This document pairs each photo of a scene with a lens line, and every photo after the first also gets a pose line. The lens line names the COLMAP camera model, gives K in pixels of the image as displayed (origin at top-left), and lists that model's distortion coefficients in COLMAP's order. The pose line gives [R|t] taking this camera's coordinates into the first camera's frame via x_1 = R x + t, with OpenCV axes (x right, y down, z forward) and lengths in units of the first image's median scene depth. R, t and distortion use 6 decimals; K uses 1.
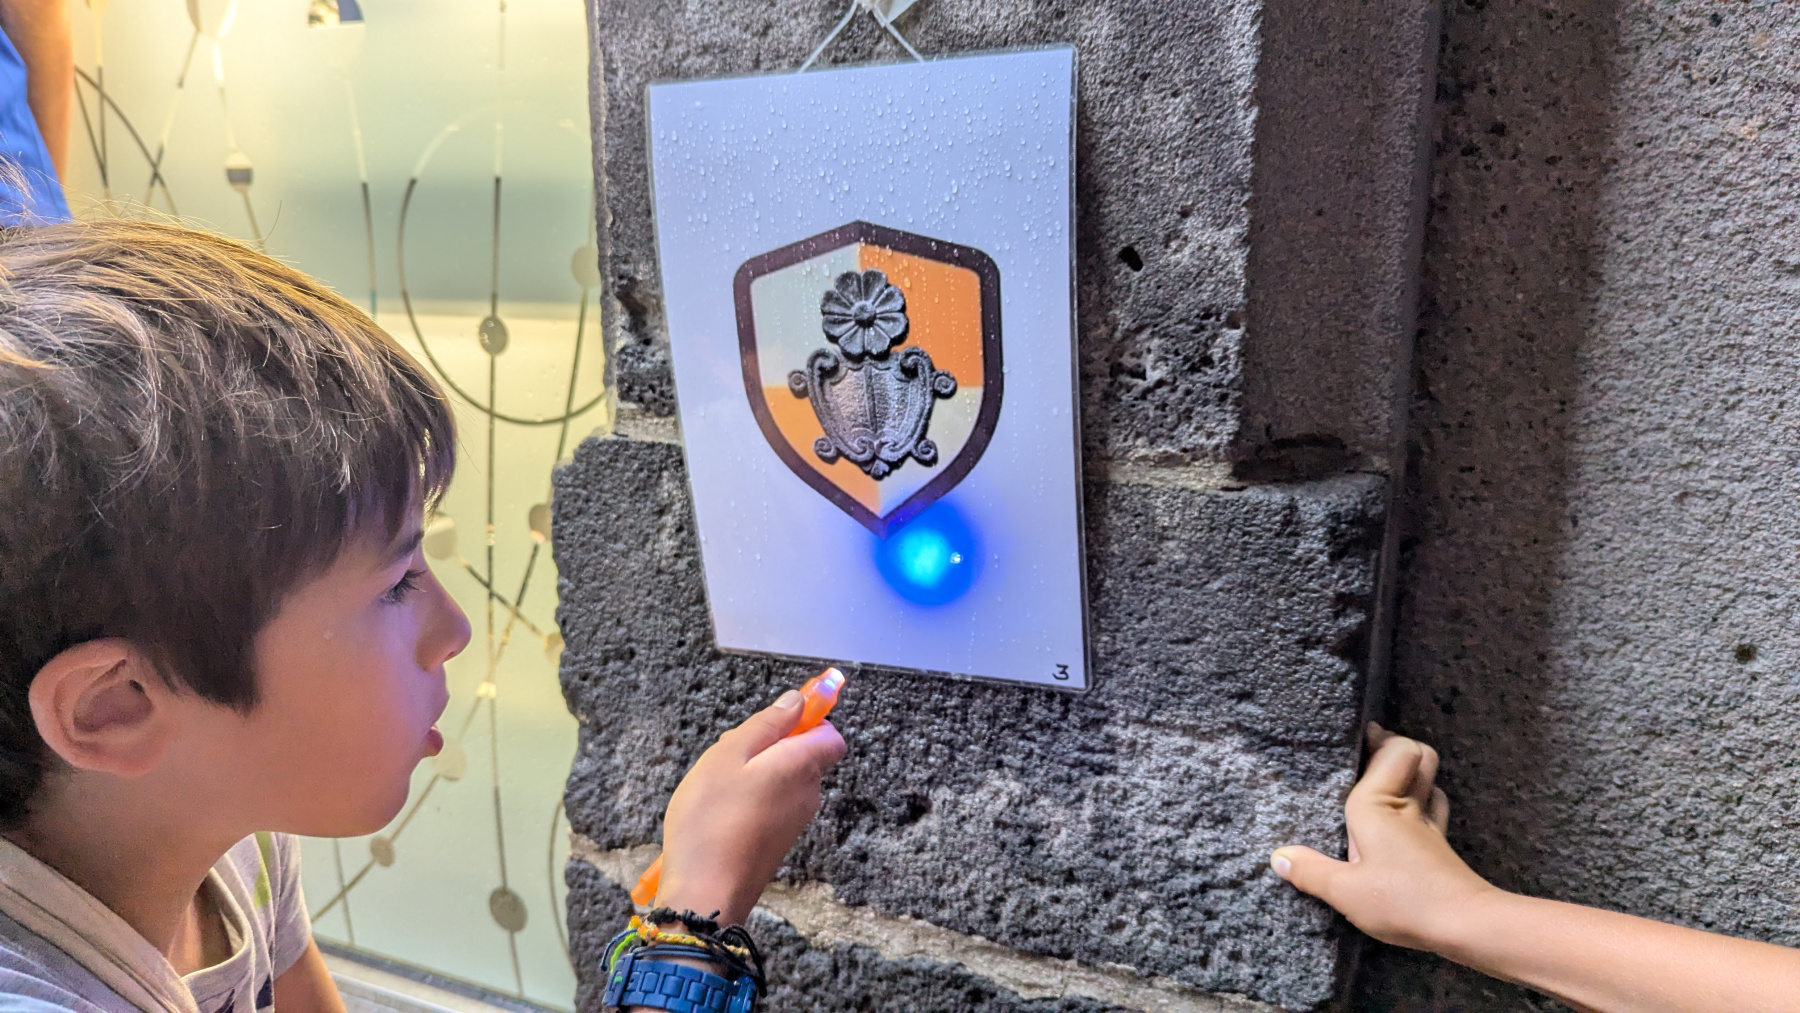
lens RADIAL K [[1305.8, 0, 891.3], [0, 1305.8, 503.4], [0, 0, 1]] dist [0.014551, -0.016741]
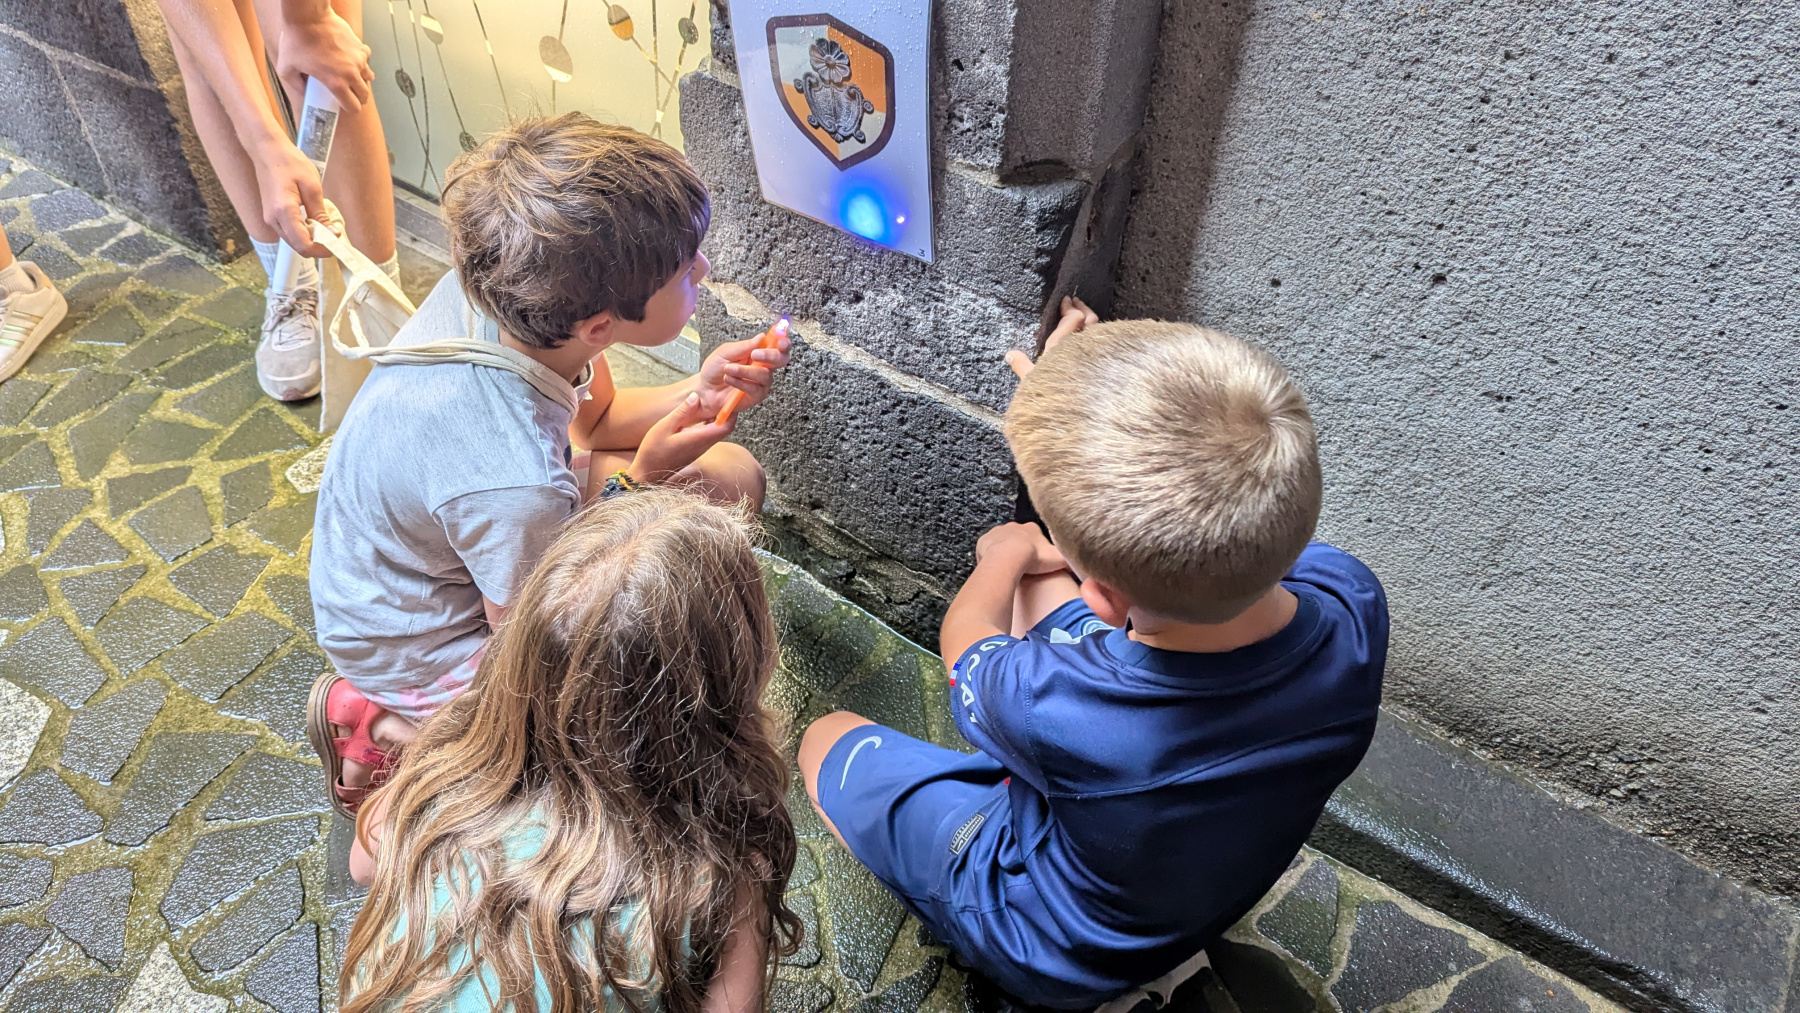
lens RADIAL K [[1305.8, 0, 901.3], [0, 1305.8, 504.9], [0, 0, 1]] dist [0.014551, -0.016741]
pose [[0.985663, 0.139044, -0.095579, 0.344798], [-0.067651, 0.844624, 0.531068, -0.605095], [0.154570, -0.516988, 0.841921, -0.889820]]
